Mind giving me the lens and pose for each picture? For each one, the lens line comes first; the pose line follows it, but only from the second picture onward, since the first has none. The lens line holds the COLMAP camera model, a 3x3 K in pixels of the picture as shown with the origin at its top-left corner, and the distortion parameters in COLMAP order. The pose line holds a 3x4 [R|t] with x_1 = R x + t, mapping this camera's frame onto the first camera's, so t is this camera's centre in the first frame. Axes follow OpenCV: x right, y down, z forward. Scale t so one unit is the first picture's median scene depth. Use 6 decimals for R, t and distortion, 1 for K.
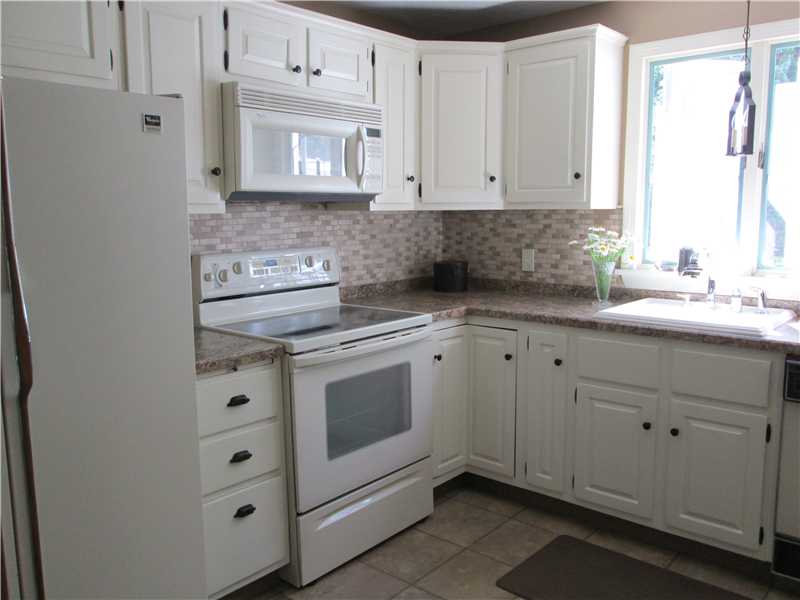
lens RADIAL K [[672.7, 0, 400.0], [0, 672.7, 300.0], [0, 0, 1]] dist [-0.030266, 0.024974]
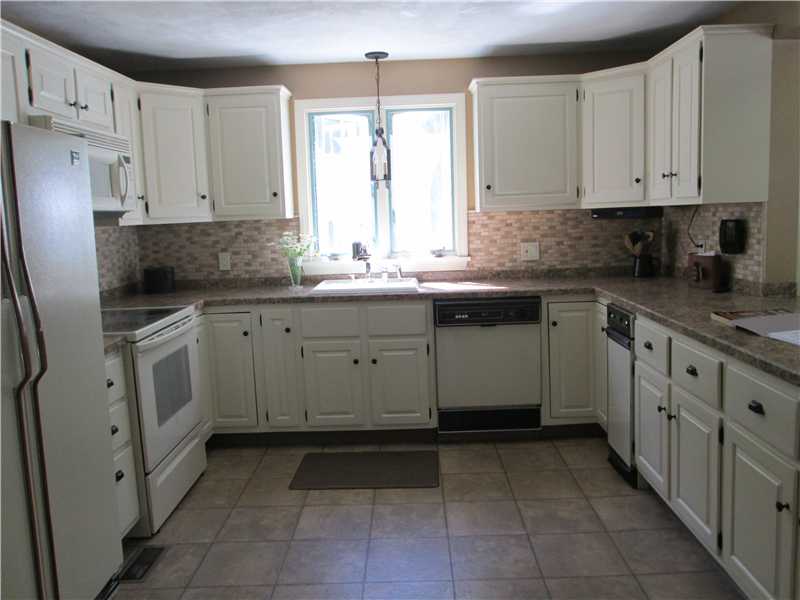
lens RADIAL K [[672.7, 0, 400.0], [0, 672.7, 300.0], [0, 0, 1]] dist [-0.030266, 0.024974]
pose [[0.766200, -0.104442, 0.634058, -0.413361], [0.116511, 0.992929, 0.022763, 0.024558], [-0.631951, 0.056434, 0.772951, -0.189918]]
